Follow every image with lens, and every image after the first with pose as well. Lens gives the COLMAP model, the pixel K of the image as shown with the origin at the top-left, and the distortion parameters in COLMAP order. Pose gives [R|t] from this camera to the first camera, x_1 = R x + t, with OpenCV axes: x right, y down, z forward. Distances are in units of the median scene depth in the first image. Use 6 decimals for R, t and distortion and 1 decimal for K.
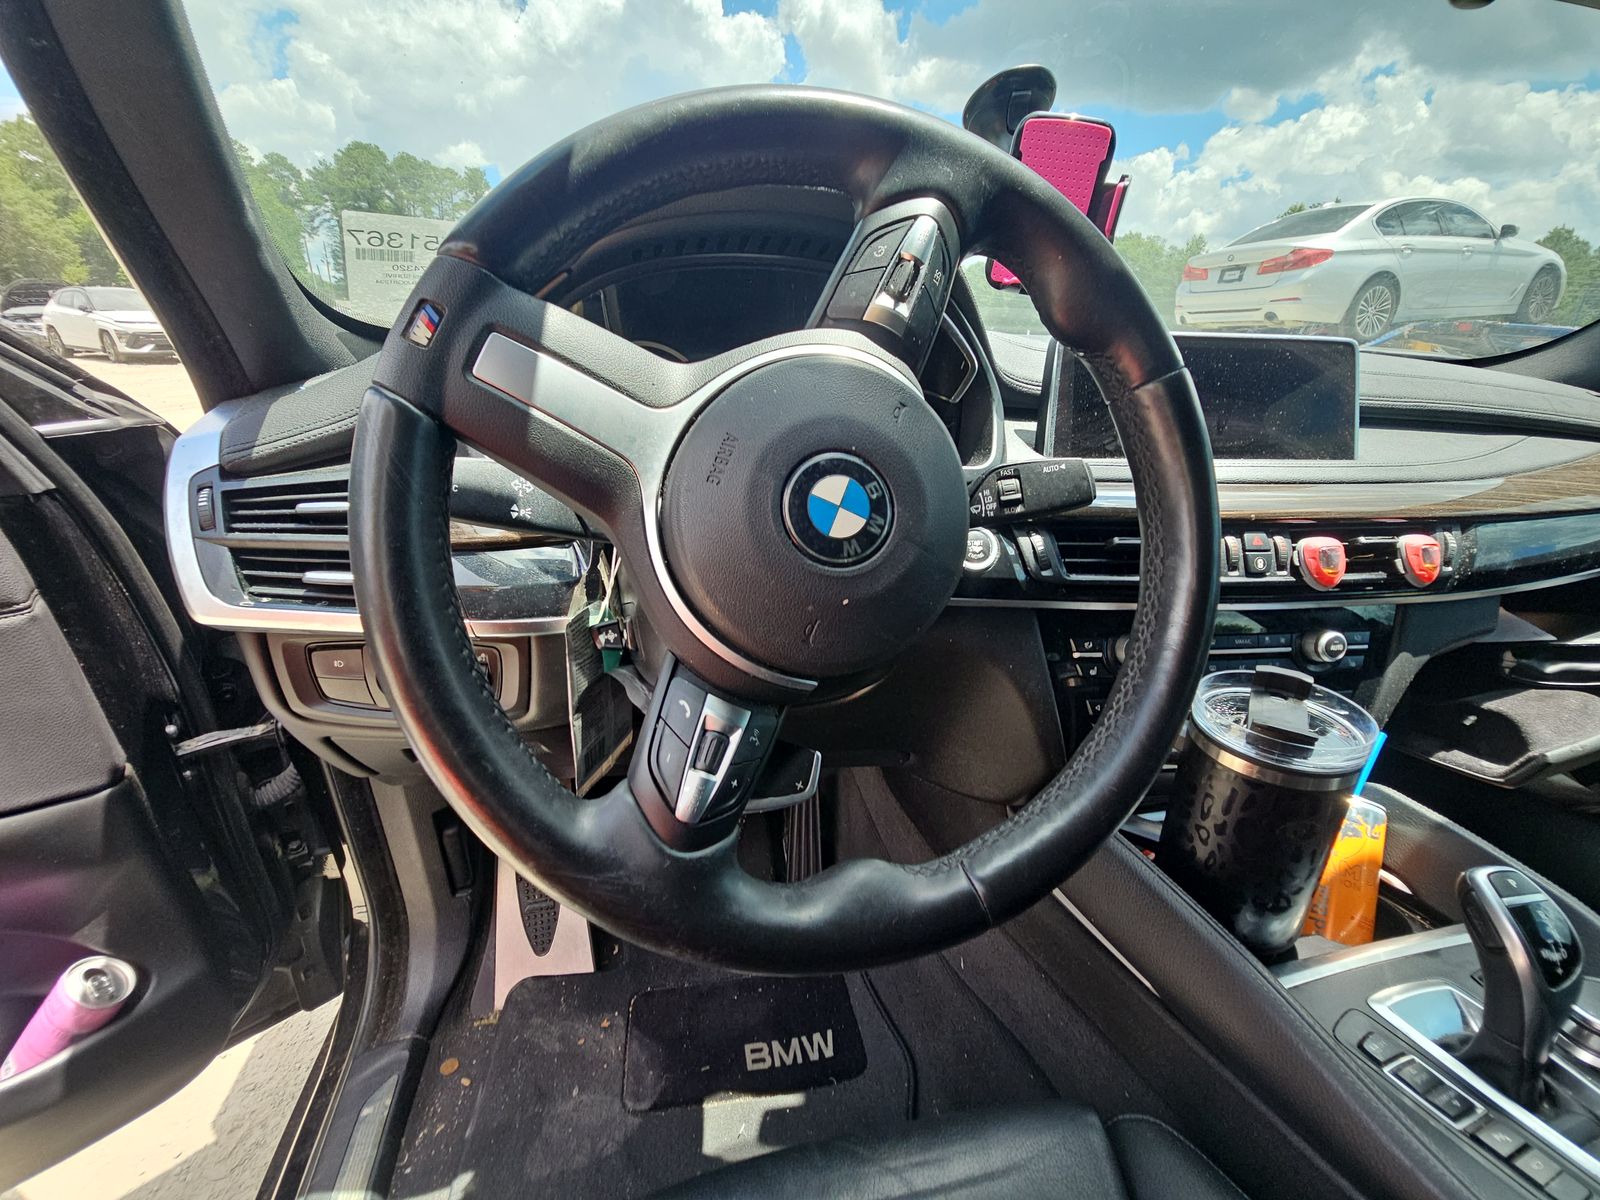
lens RADIAL K [[643.5, 0, 797.8], [0, 643.5, 601.8], [0, 0, 1]] dist [-0.000986, -0.000152]
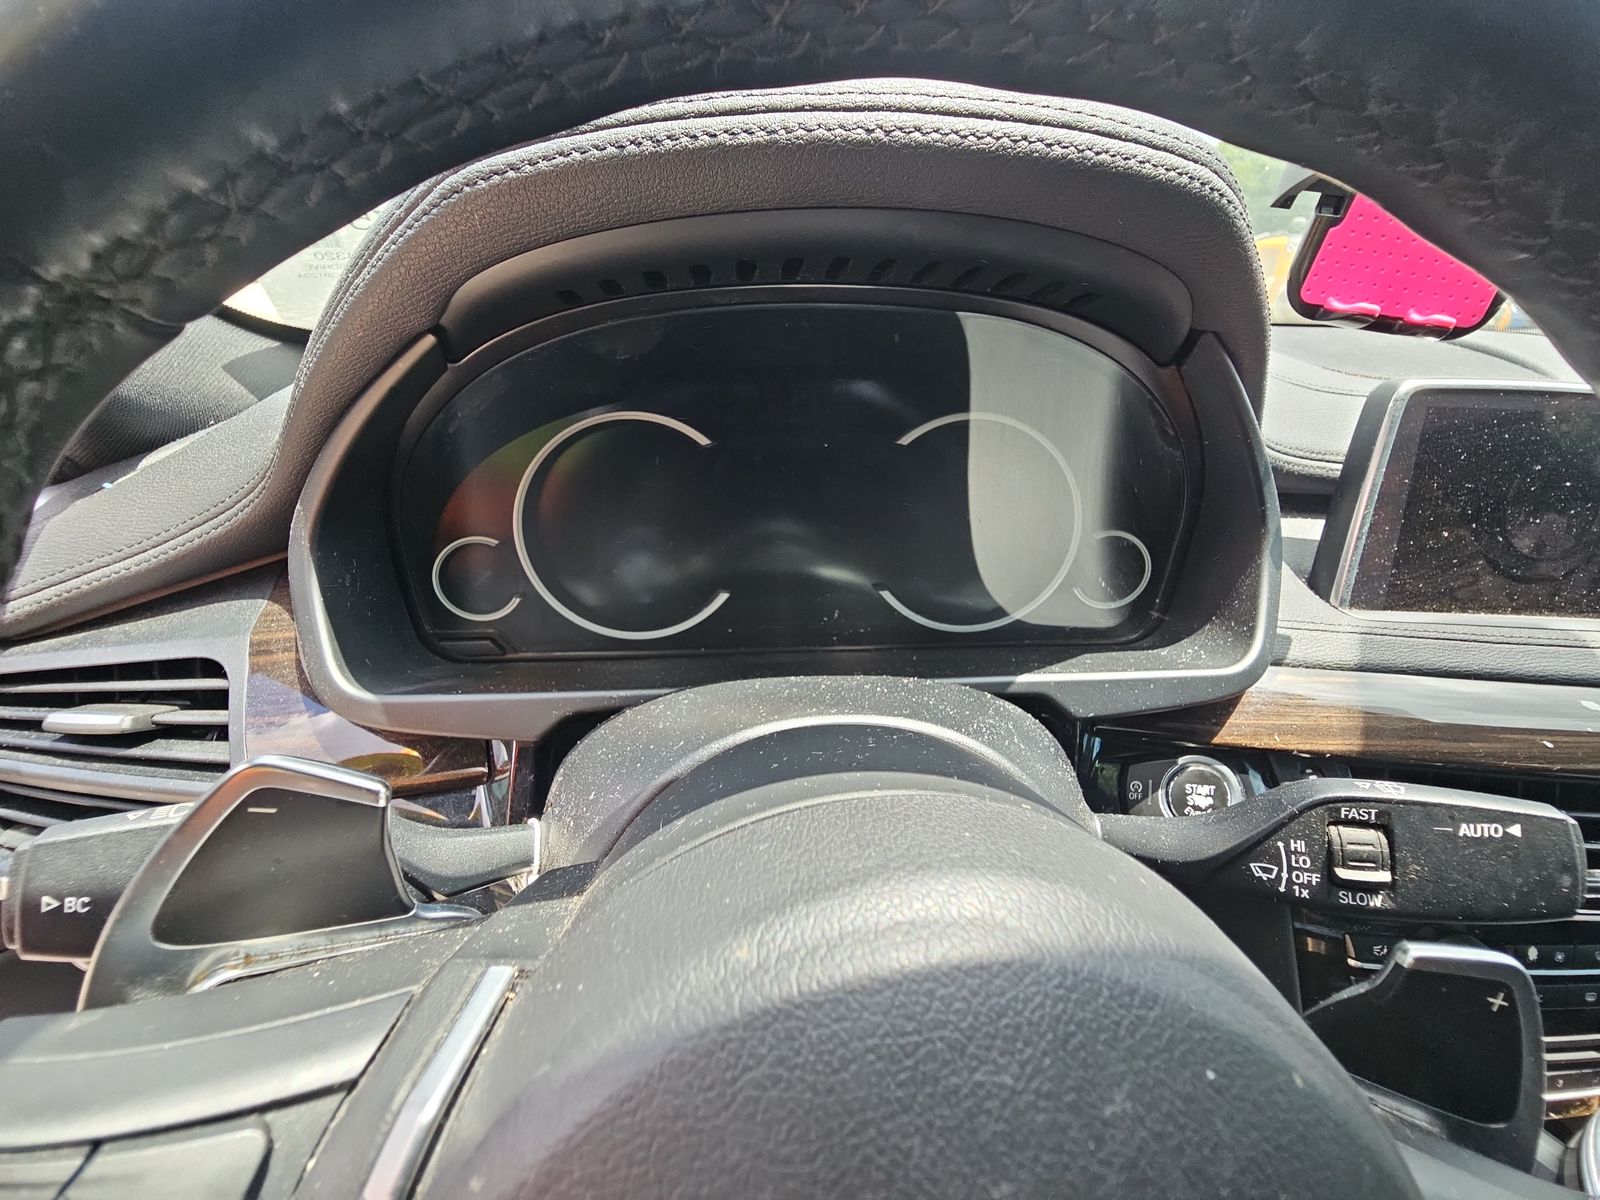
lens RADIAL K [[643.5, 0, 801.5], [0, 643.5, 598.5], [0, 0, 1]] dist [-0.000986, -0.000152]
pose [[0.988782, 0.065530, -0.134227, -0.000950], [-0.050963, 0.992710, 0.109223, -0.373814], [0.140406, -0.101158, 0.984913, 0.527217]]
